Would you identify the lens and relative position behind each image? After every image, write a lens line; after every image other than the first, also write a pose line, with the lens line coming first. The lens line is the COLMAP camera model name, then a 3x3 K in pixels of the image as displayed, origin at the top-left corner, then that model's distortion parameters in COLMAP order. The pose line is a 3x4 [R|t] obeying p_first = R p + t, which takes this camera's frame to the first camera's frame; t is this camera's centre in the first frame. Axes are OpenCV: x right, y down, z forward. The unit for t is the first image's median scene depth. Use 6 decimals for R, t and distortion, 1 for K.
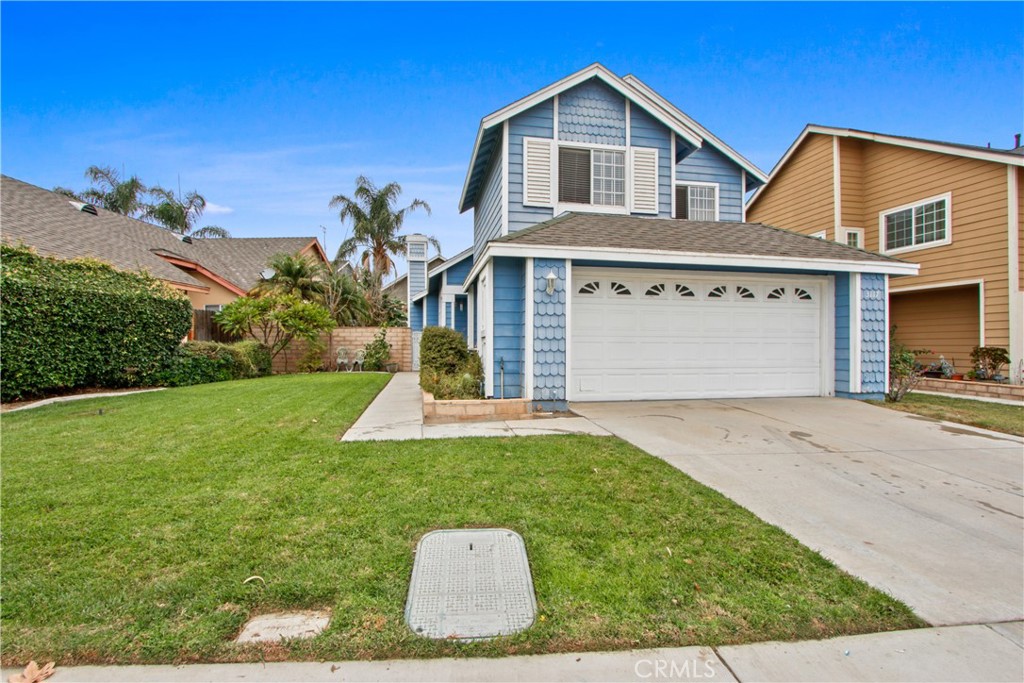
lens RADIAL K [[479.0, 0, 516.2], [0, 479.0, 341.8], [0, 0, 1]] dist [-0.015313, 0.001407]
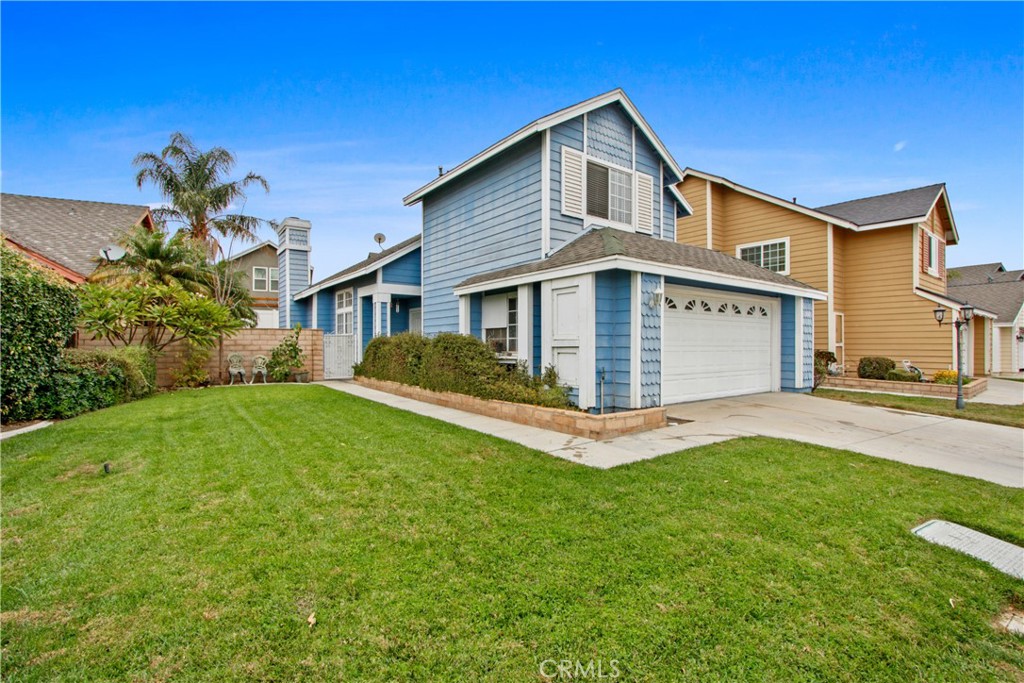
lens RADIAL K [[479.0, 0, 540.3], [0, 479.0, 342.0], [0, 0, 1]] dist [-0.015313, 0.001407]
pose [[0.895065, 0.001840, 0.445932, -0.444679], [-0.002844, 0.999995, 0.001582, -0.017372], [-0.445927, -0.002684, 0.895066, 0.115013]]
